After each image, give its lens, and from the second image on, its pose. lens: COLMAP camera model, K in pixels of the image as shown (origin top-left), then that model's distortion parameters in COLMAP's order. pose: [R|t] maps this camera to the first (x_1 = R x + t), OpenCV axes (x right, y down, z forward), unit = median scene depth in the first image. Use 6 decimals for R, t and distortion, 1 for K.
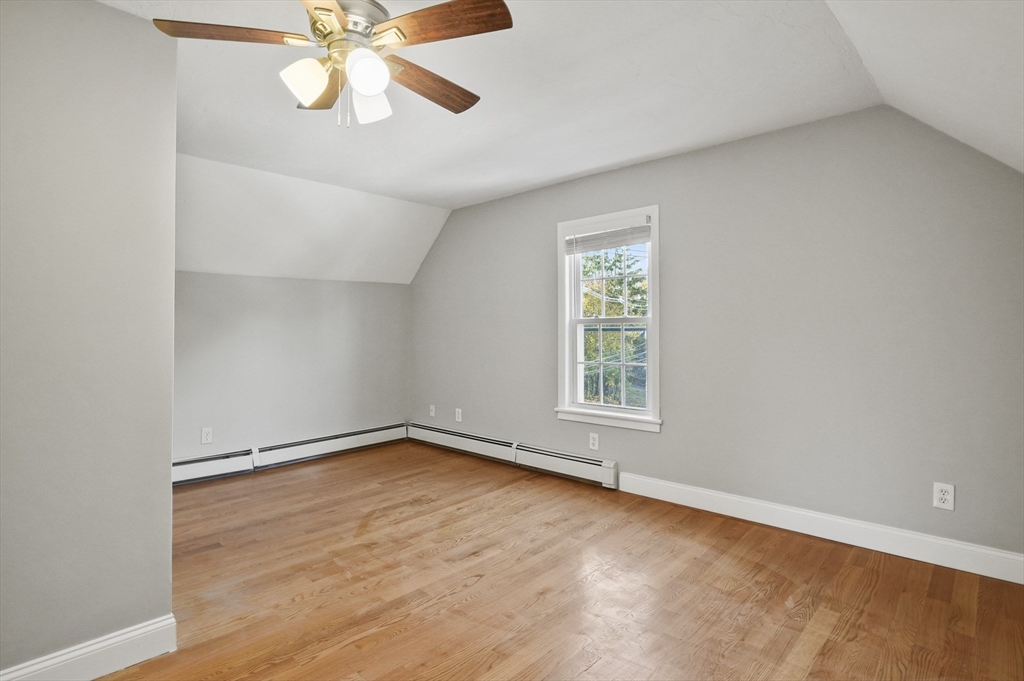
lens RADIAL K [[520.1, 0, 493.1], [0, 520.1, 344.4], [0, 0, 1]] dist [-0.022829, 0.005056]
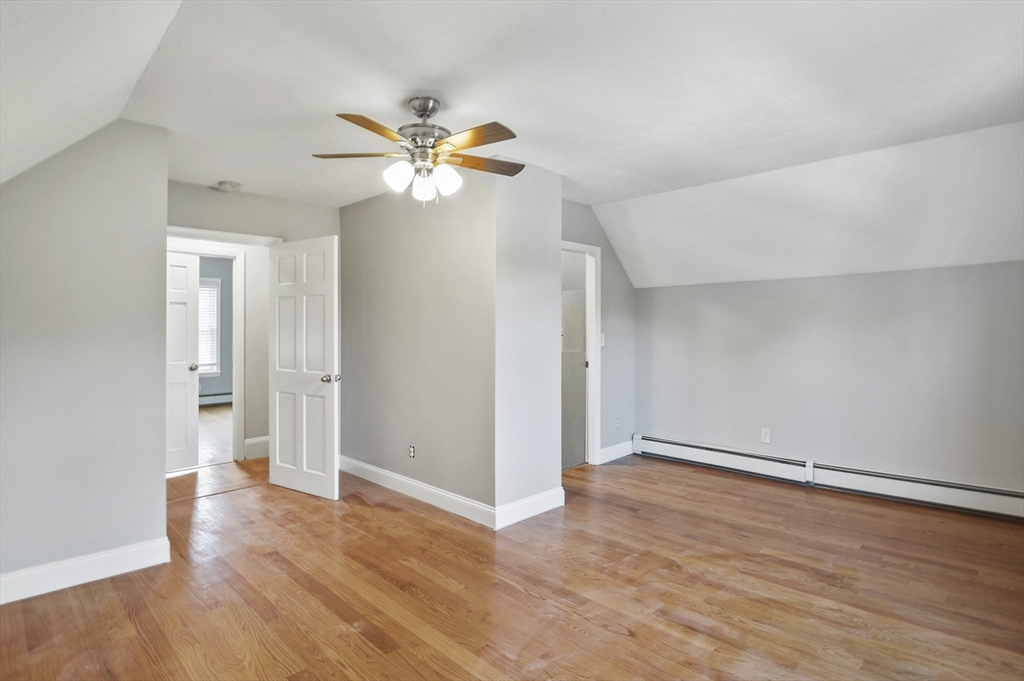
lens RADIAL K [[520.1, 0, 512.1], [0, 520.1, 340.9], [0, 0, 1]] dist [-0.022829, 0.005056]
pose [[-0.002724, 0.021535, -0.999764, 0.640867], [-0.022481, 0.999514, 0.021591, -0.033269], [0.999744, 0.022534, -0.002238, 0.639820]]
